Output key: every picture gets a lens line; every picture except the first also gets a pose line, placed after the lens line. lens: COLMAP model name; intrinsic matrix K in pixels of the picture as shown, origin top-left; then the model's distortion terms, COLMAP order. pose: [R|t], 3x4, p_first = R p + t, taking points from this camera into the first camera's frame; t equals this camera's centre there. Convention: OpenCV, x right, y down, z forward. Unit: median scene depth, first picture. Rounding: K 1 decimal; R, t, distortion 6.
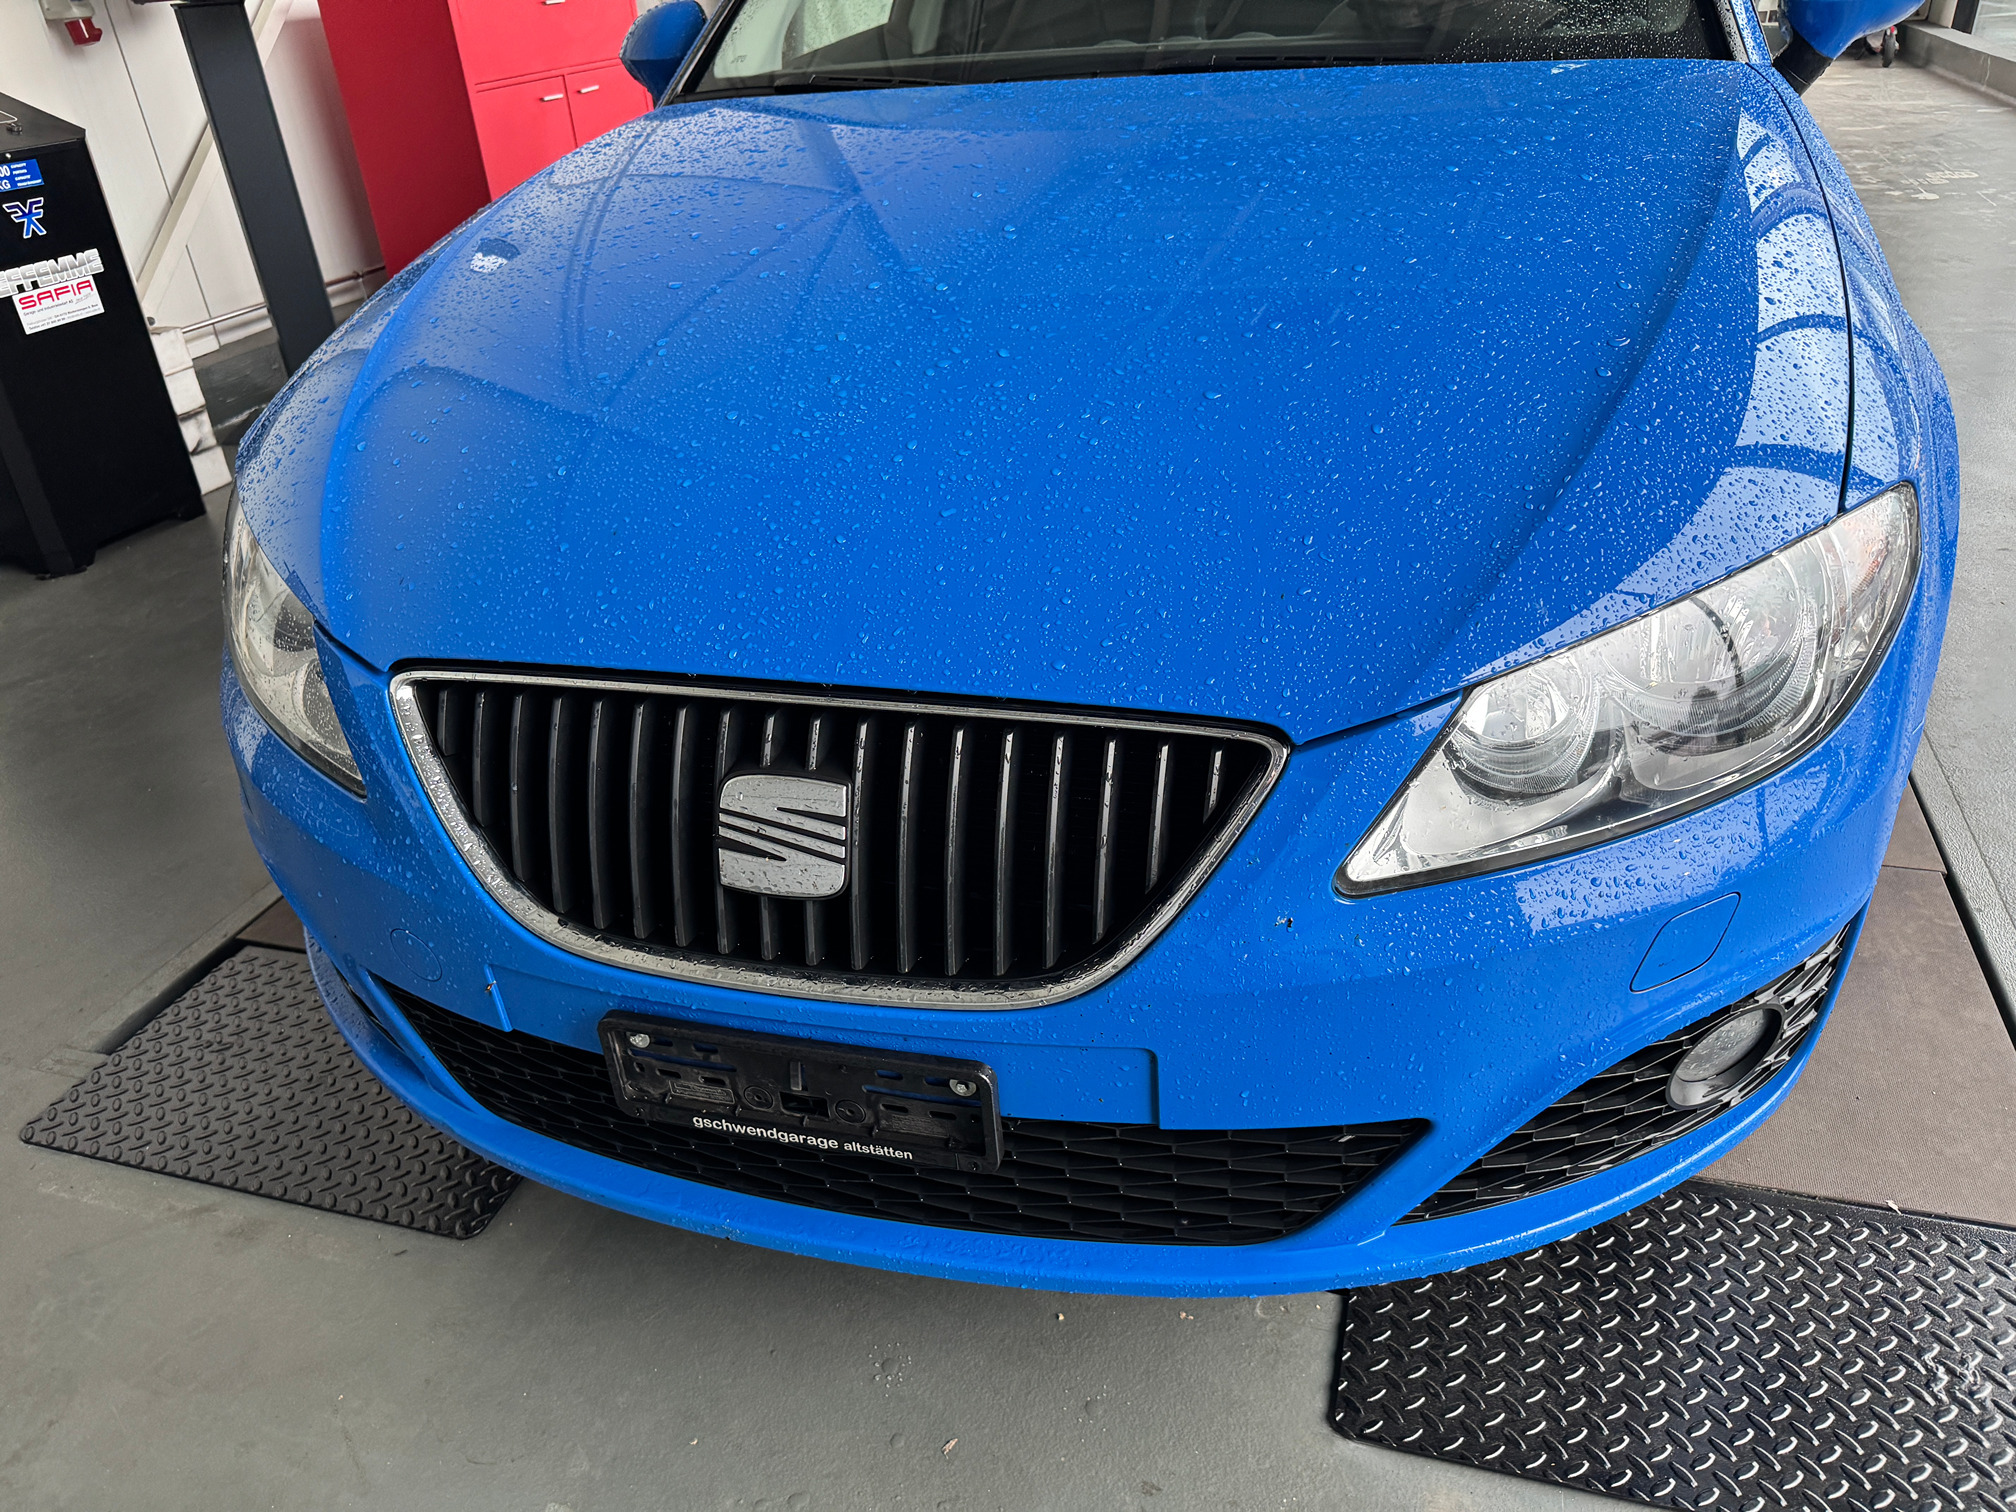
lens RADIAL K [[1423.9, 0, 951.8], [0, 1423.9, 767.3], [0, 0, 1]] dist [0.044253, -0.059536]
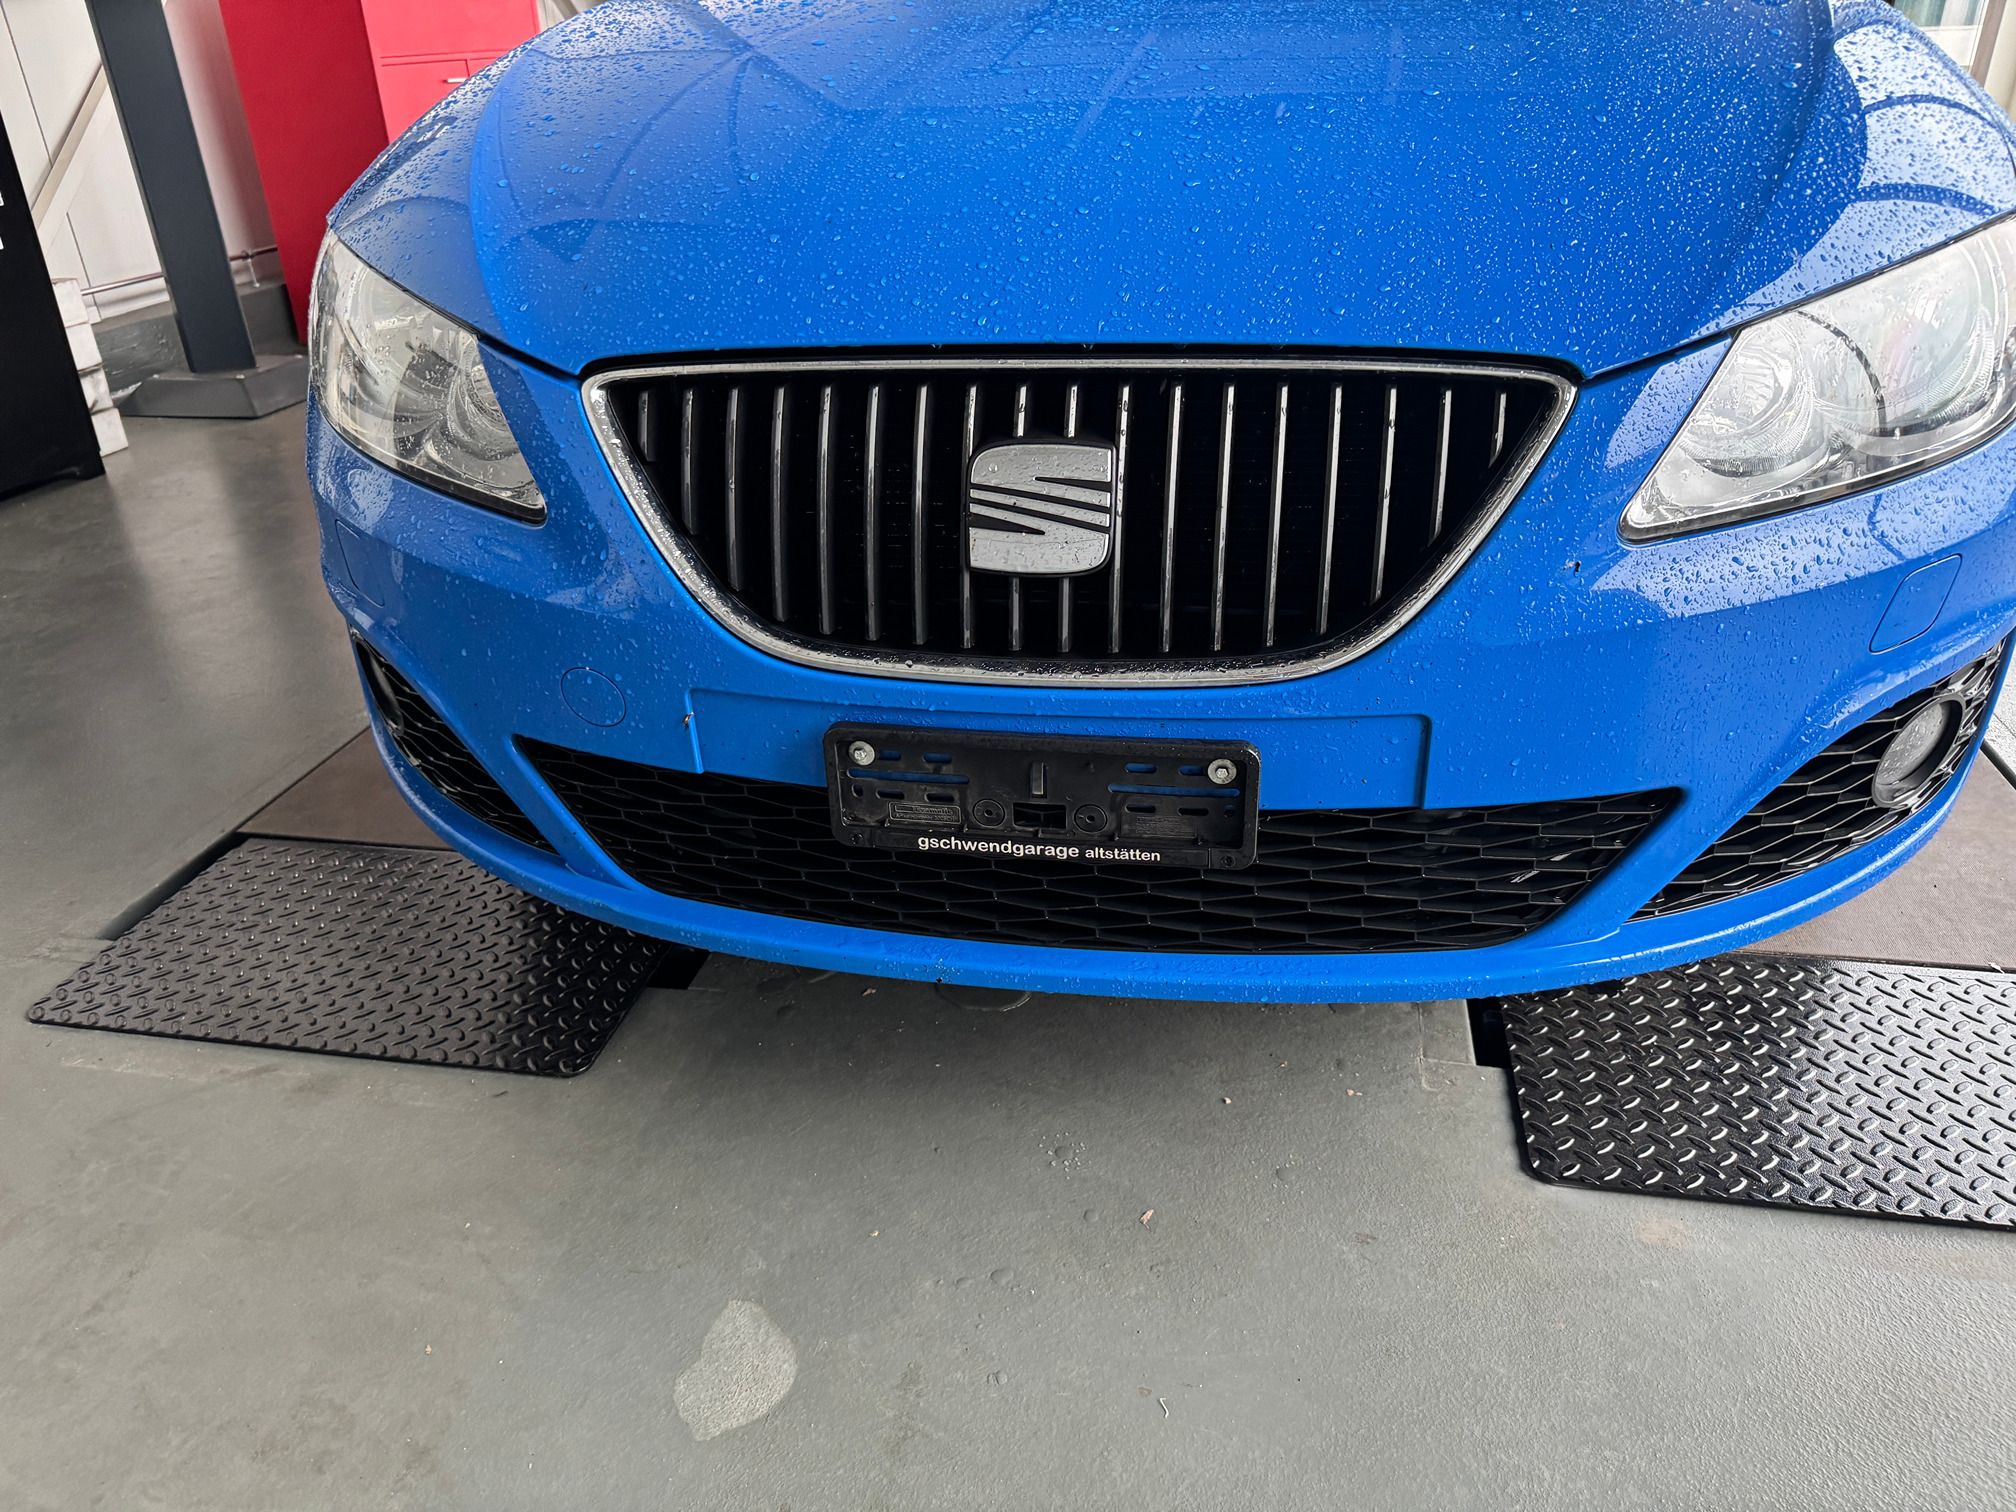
lens RADIAL K [[1423.9, 0, 920.8], [0, 1423.9, 796.7], [0, 0, 1]] dist [0.044253, -0.059536]
pose [[0.993591, -0.019986, 0.111256, -0.276994], [0.025435, 0.998534, -0.047770, 0.256195], [-0.110138, 0.050294, 0.992643, 0.057360]]
